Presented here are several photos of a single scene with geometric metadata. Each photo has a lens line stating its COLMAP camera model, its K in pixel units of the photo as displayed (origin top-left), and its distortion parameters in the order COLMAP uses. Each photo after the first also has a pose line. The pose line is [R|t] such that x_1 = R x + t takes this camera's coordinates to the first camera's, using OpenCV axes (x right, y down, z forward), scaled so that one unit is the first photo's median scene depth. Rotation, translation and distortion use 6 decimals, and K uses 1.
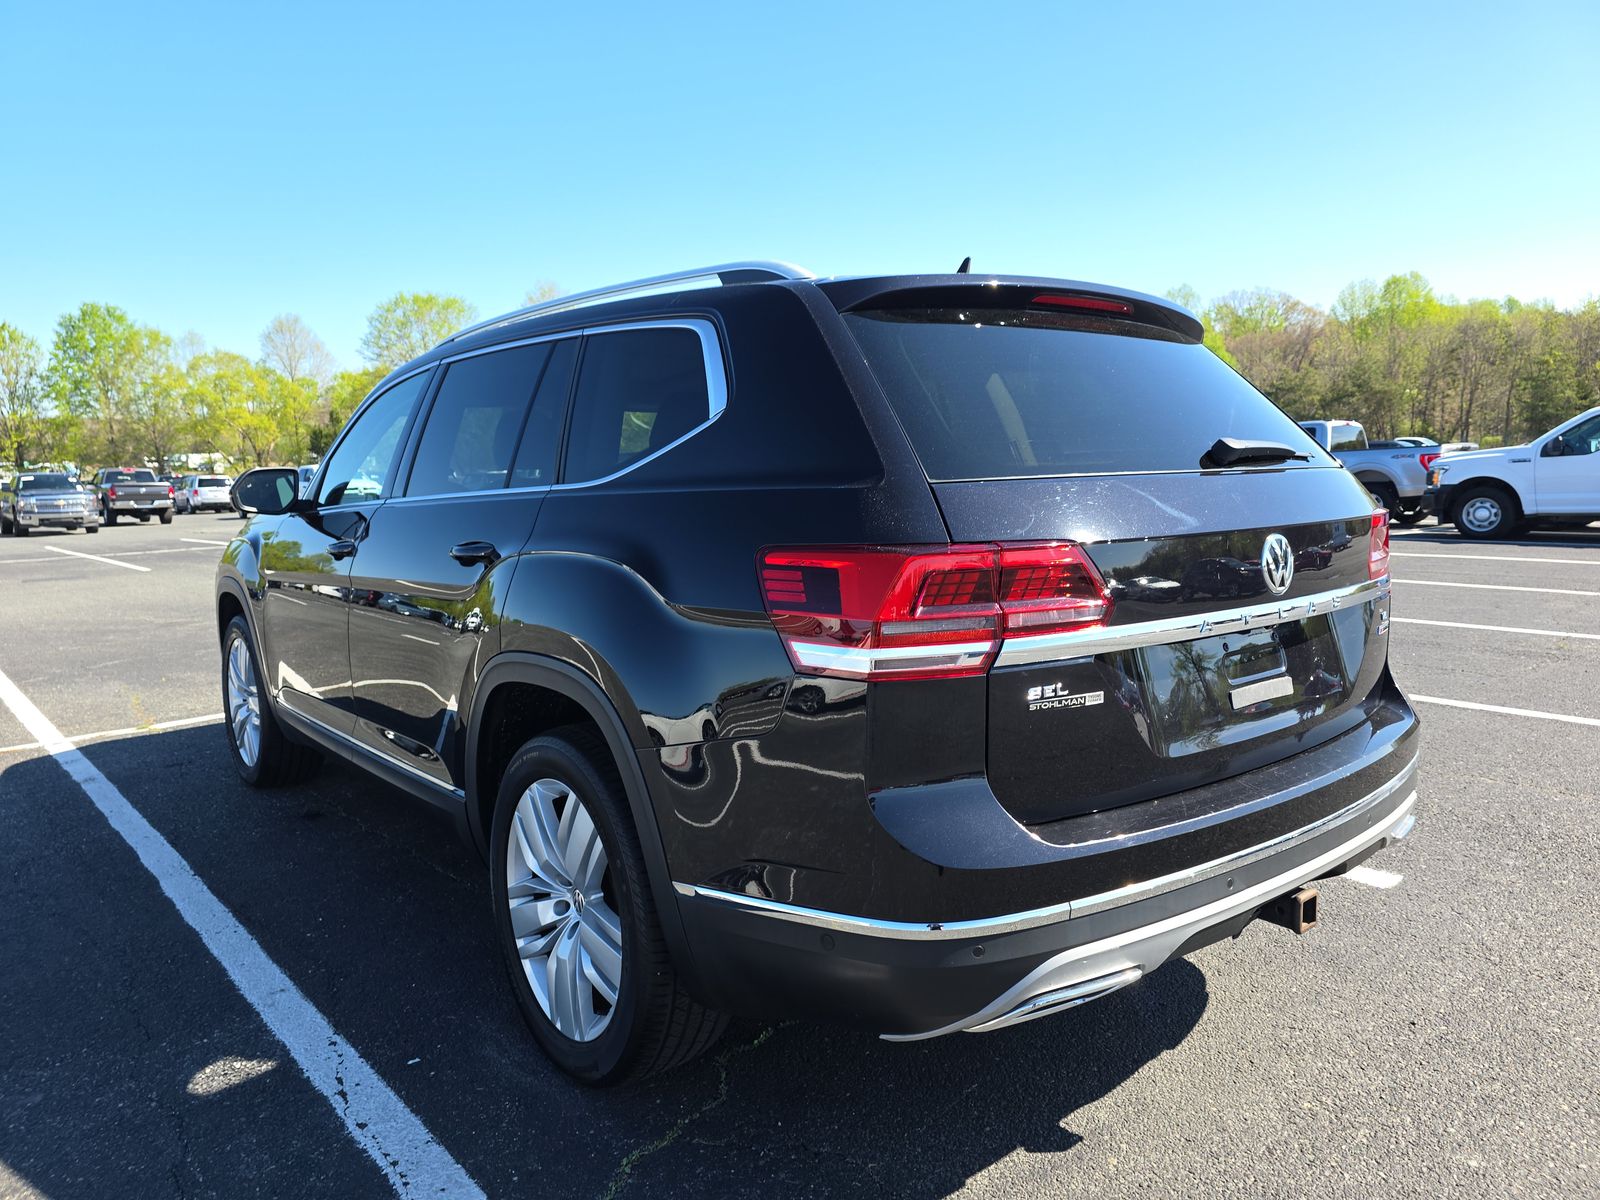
lens RADIAL K [[1048.7, 0, 810.7], [0, 1048.7, 576.7], [0, 0, 1]] dist [0.052285, -0.055776]
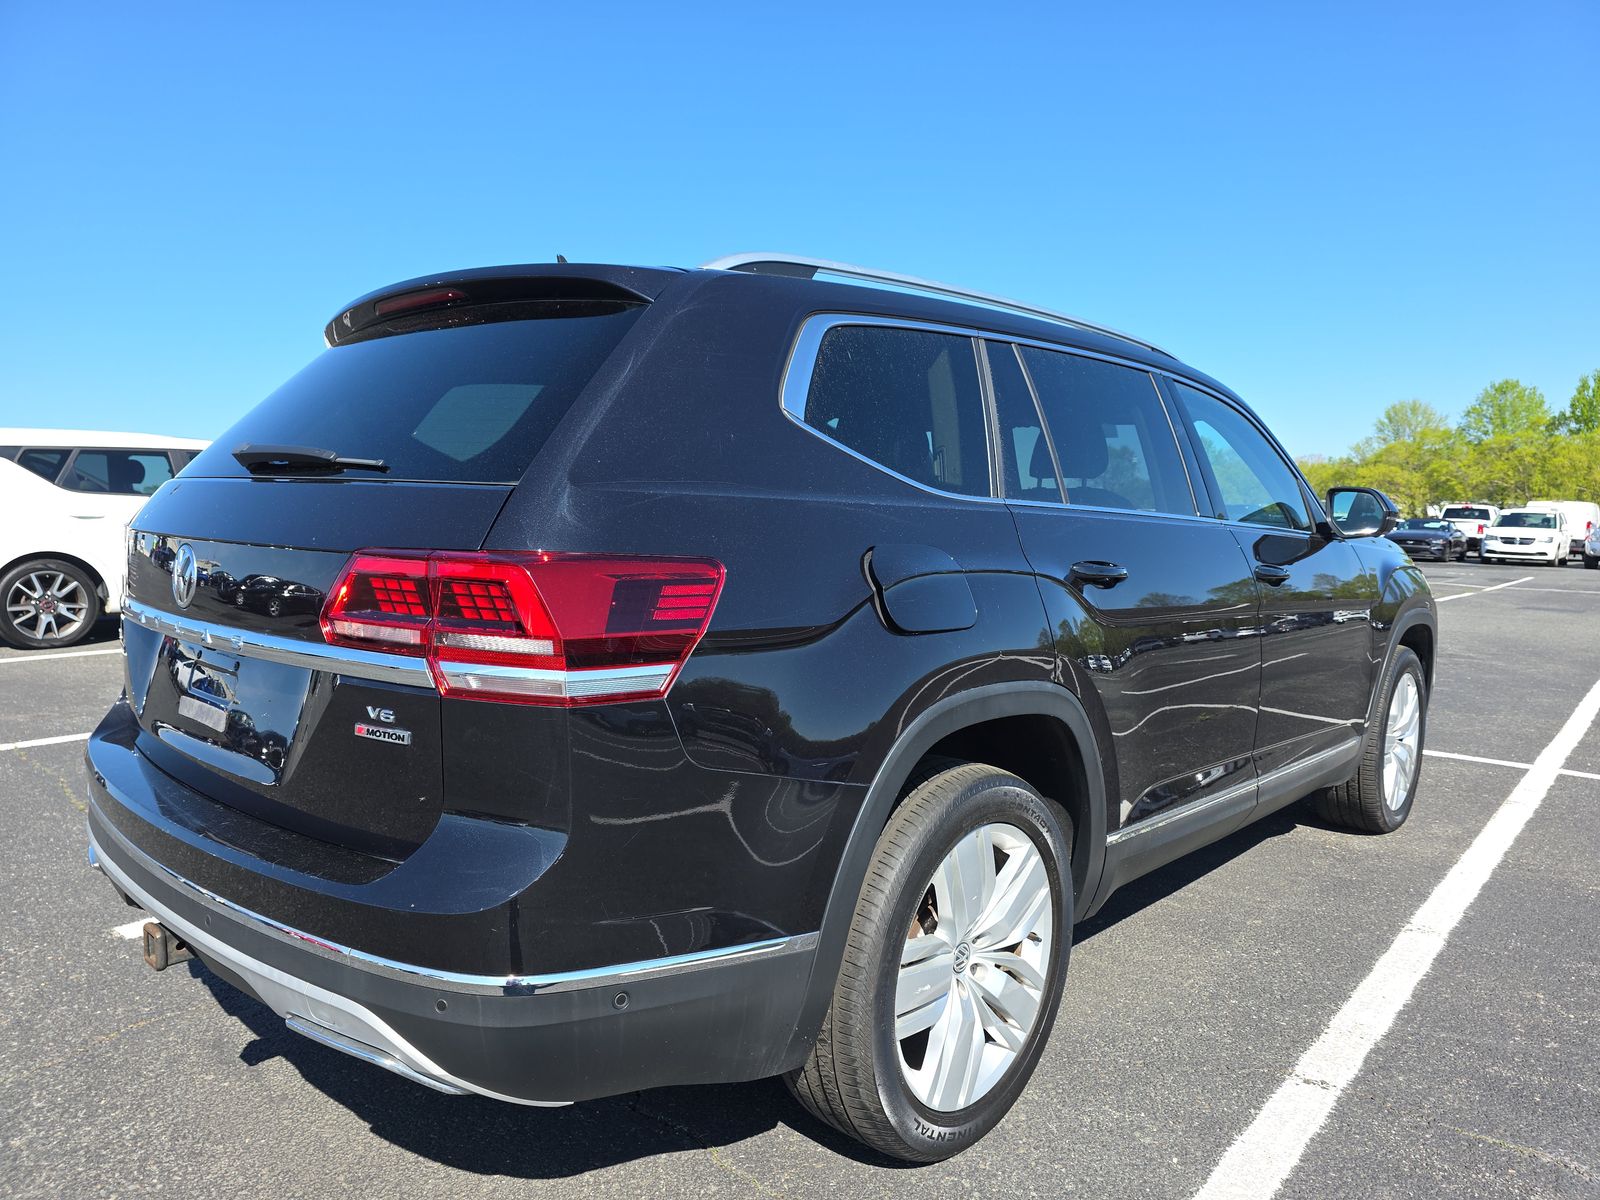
lens RADIAL K [[1048.7, 0, 810.7], [0, 1048.7, 576.7], [0, 0, 1]] dist [0.052285, -0.055776]
pose [[0.178840, 0.102909, -0.978481, 1.429076], [-0.122096, 0.989149, 0.081714, -0.151713], [0.976273, 0.104855, 0.189464, 1.325916]]
